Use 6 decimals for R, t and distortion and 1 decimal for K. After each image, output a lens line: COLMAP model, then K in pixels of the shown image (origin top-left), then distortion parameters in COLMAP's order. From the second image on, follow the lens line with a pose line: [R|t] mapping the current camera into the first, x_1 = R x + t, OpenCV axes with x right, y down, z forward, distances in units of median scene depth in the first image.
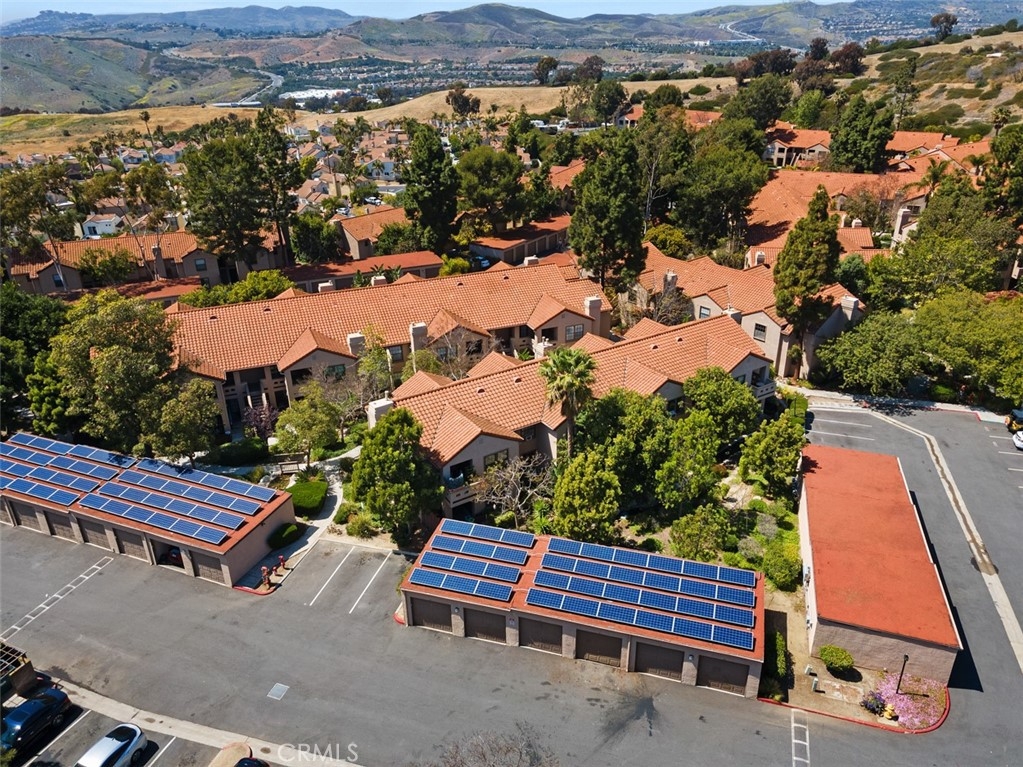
lens RADIAL K [[745.7, 0, 511.5], [0, 745.7, 383.5], [0, 0, 1]] dist [0.042115, -0.005649]
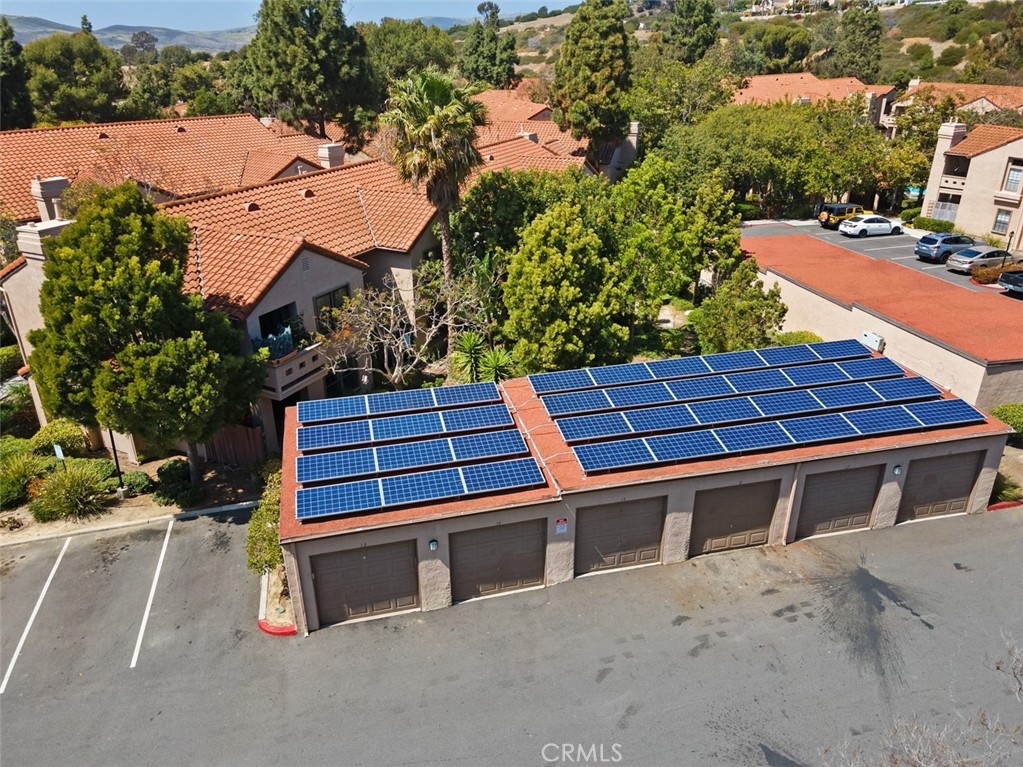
lens RADIAL K [[745.7, 0, 511.5], [0, 745.7, 383.5], [0, 0, 1]] dist [0.042115, -0.005649]
pose [[0.854347, -0.202814, 0.478496, -0.184080], [0.217437, 0.975745, 0.025347, 0.176797], [-0.472031, 0.082387, 0.877724, 0.500234]]
